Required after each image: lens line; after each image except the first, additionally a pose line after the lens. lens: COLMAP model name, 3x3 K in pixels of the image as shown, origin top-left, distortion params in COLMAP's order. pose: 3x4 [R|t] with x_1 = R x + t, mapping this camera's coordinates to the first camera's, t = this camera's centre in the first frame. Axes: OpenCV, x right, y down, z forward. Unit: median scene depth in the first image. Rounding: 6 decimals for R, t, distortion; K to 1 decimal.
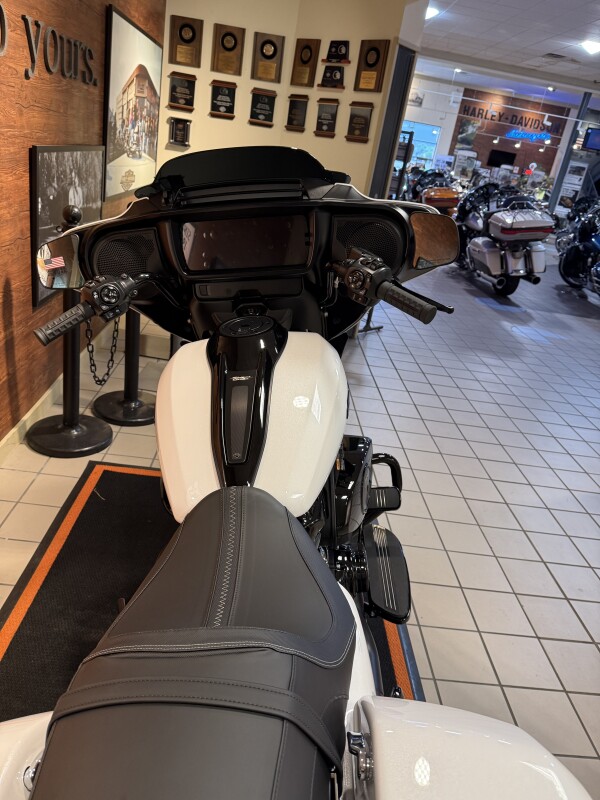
lens RADIAL K [[566.8, 0, 290.1], [0, 566.8, 399.5], [0, 0, 1]] dist [-0.002551, -0.001545]
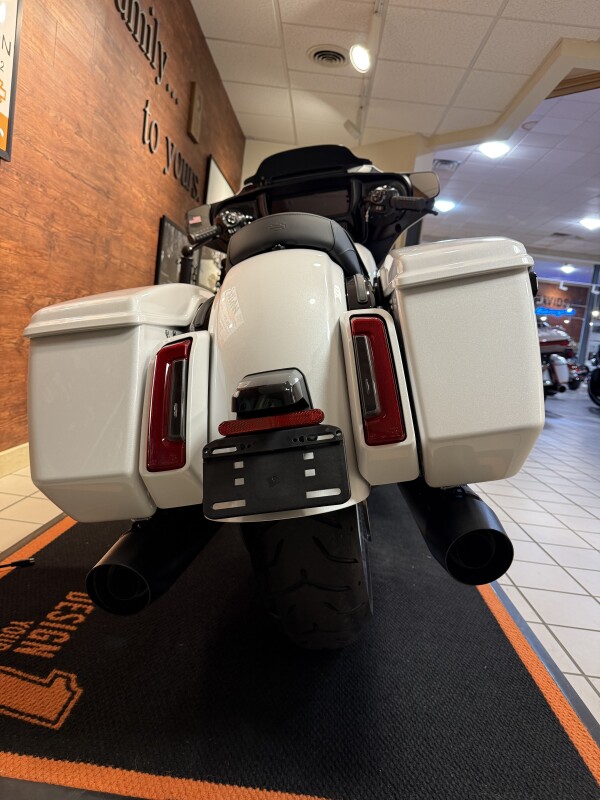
lens RADIAL K [[567.9, 0, 300.0], [0, 567.9, 400.0], [0, 0, 1]] dist [0.001703, 0.000232]
pose [[0.997507, -0.029955, -0.063901, -0.010257], [0.008351, 0.949190, -0.314594, 0.389026], [0.070078, 0.313276, 0.947073, -0.191245]]
